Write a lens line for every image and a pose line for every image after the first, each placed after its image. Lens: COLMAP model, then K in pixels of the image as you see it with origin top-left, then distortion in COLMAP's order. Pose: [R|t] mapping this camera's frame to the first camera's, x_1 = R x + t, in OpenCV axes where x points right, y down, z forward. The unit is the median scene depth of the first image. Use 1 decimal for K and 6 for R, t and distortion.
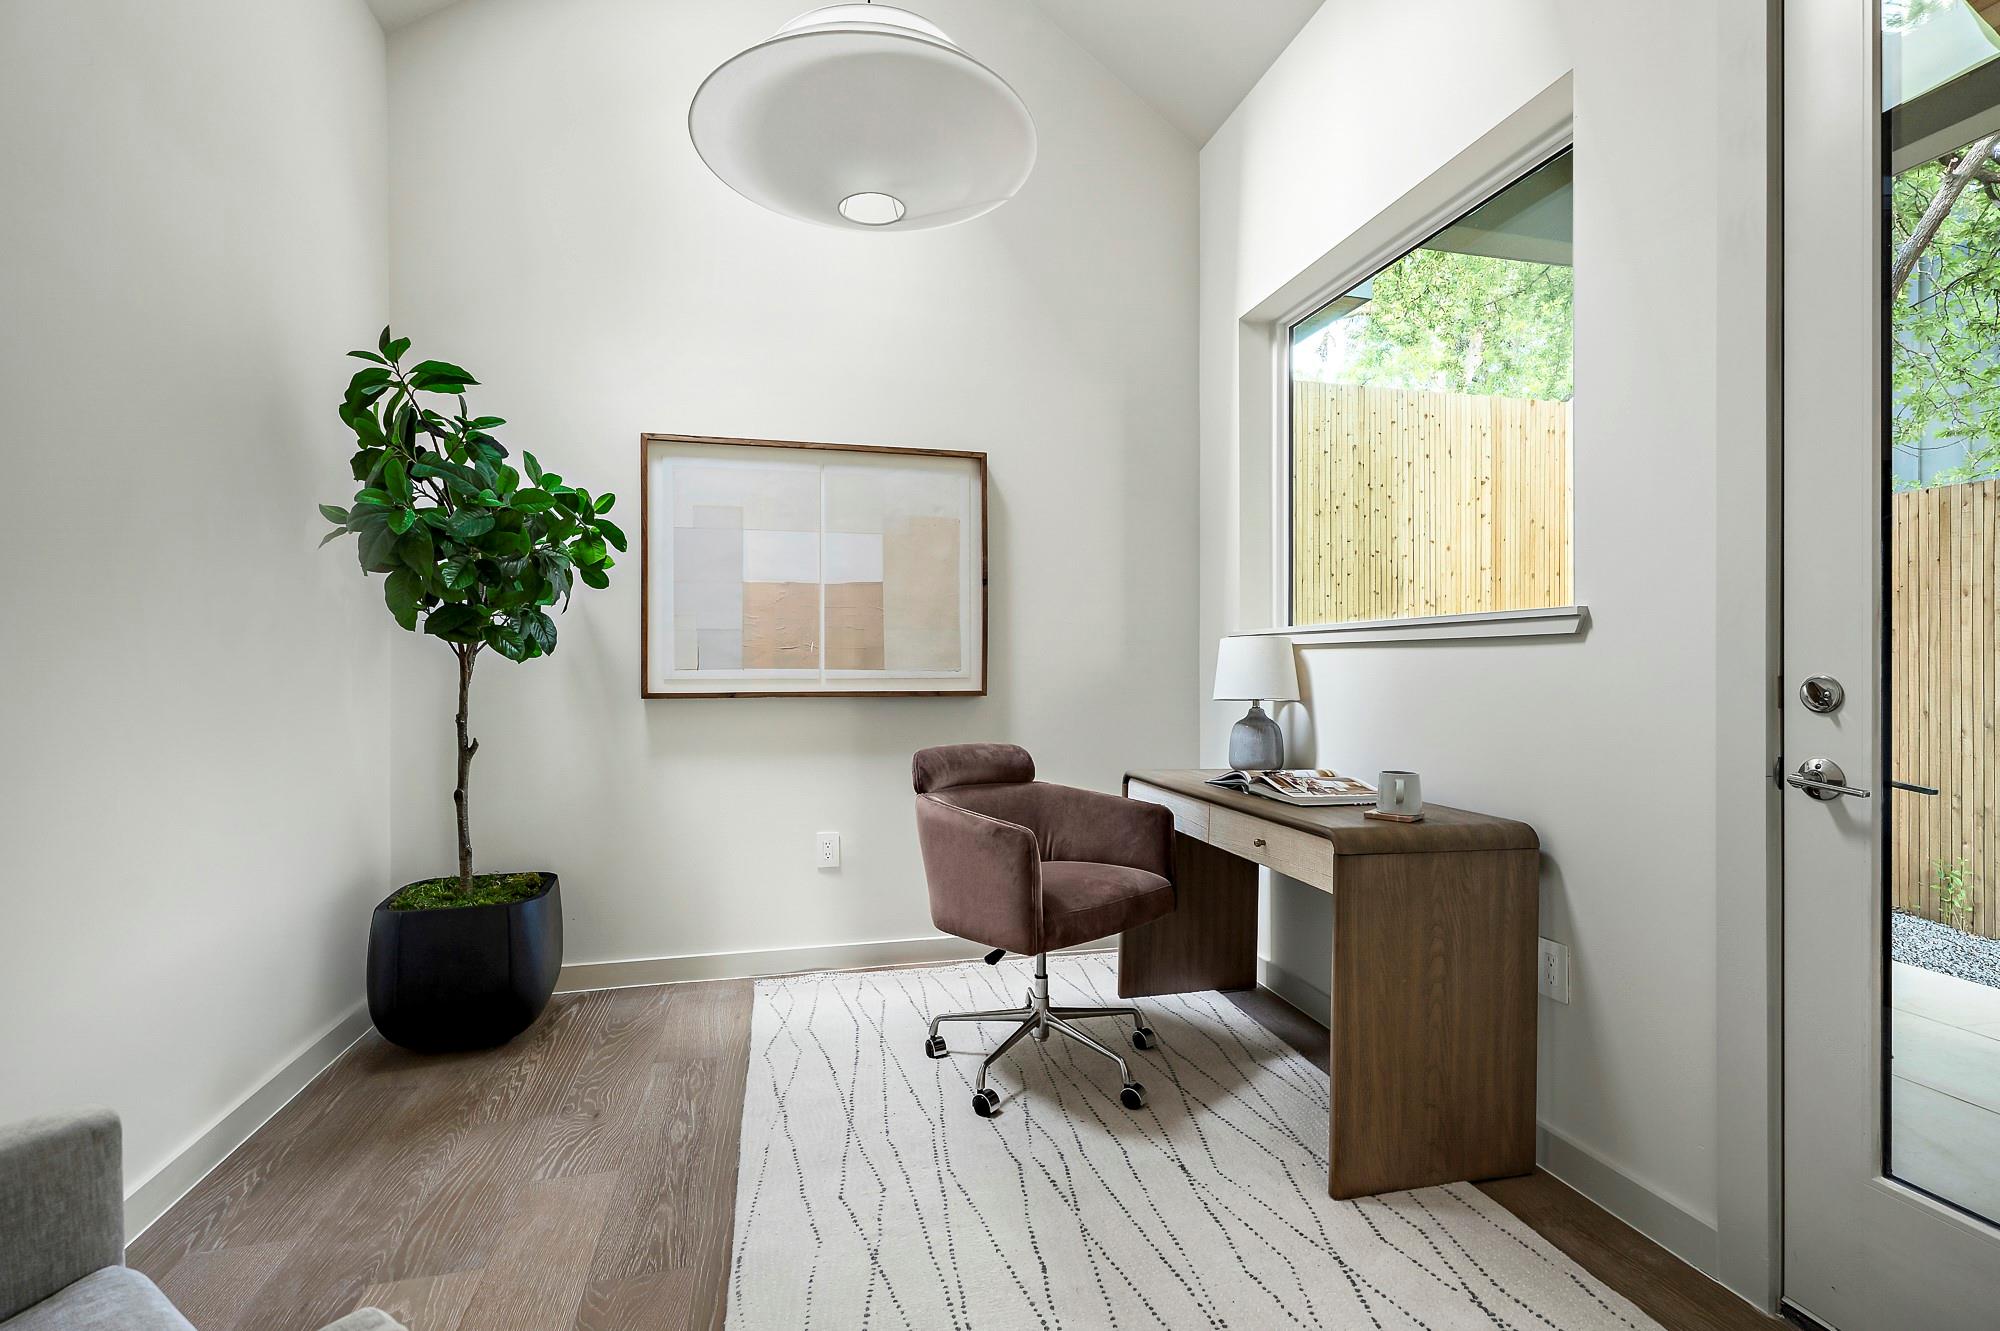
lens RADIAL K [[910.7, 0, 1000.0], [0, 910.7, 665.5], [0, 0, 1]] dist [0.000248, -0.000620]
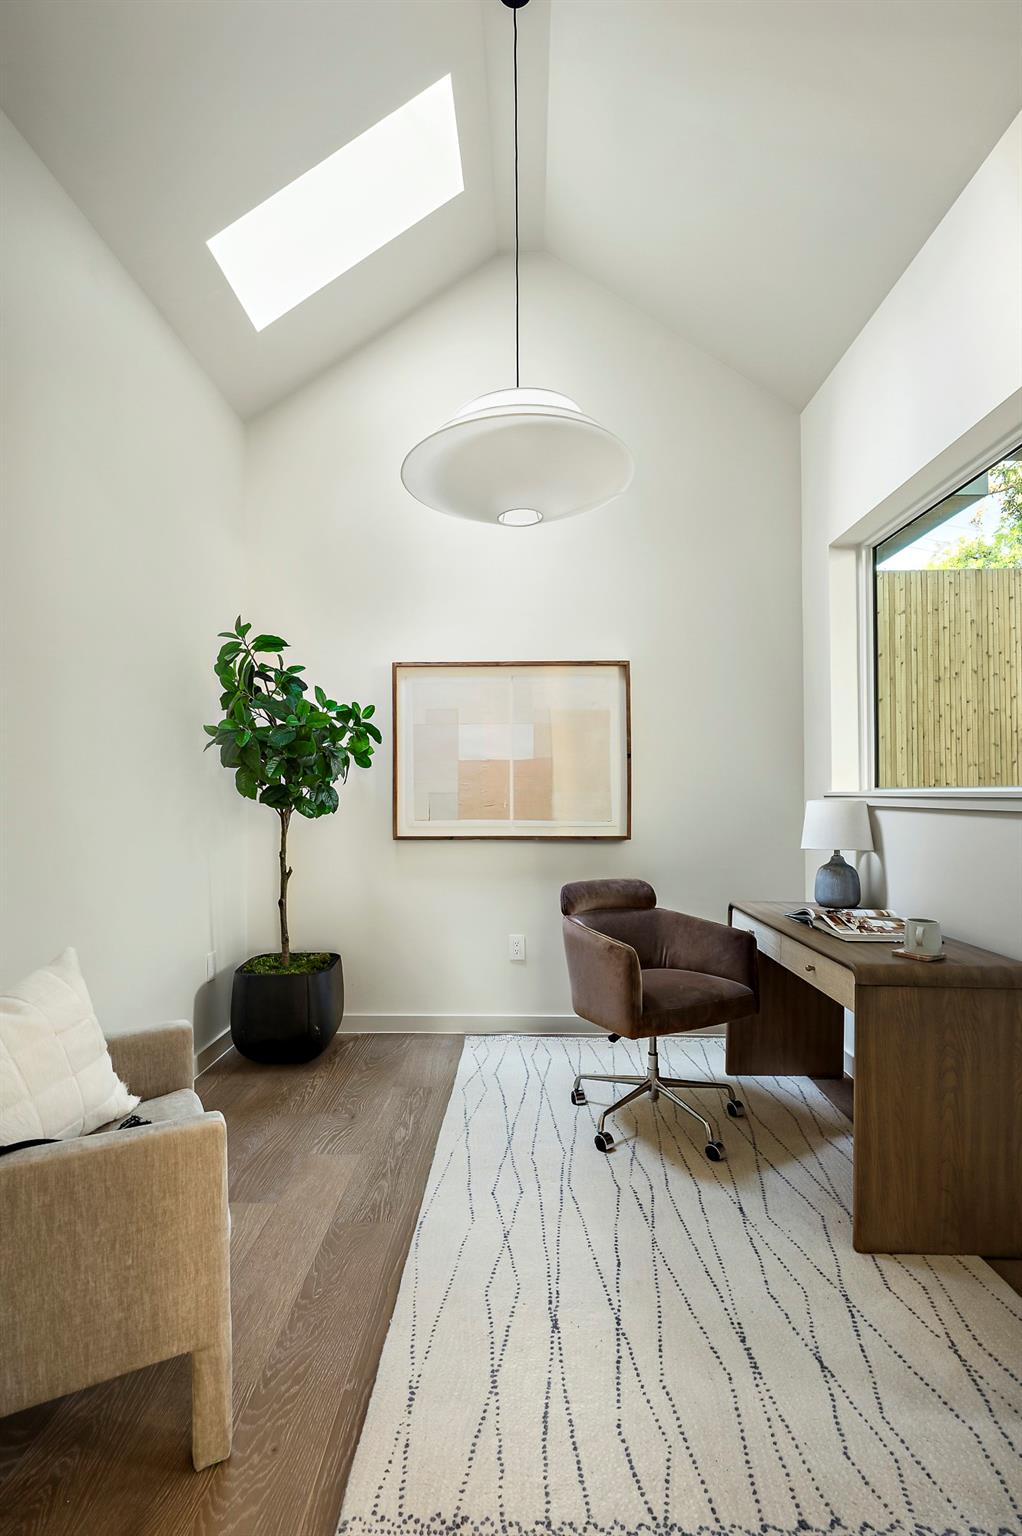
lens RADIAL K [[699.4, 0, 502.5], [0, 699.4, 783.1], [0, 0, 1]] dist [0.000248, -0.000620]
pose [[0.962967, -0.007528, -0.269514, 0.113811], [0.003604, 0.999880, -0.015049, -0.049198], [0.269595, 0.013521, 0.962879, -0.075056]]
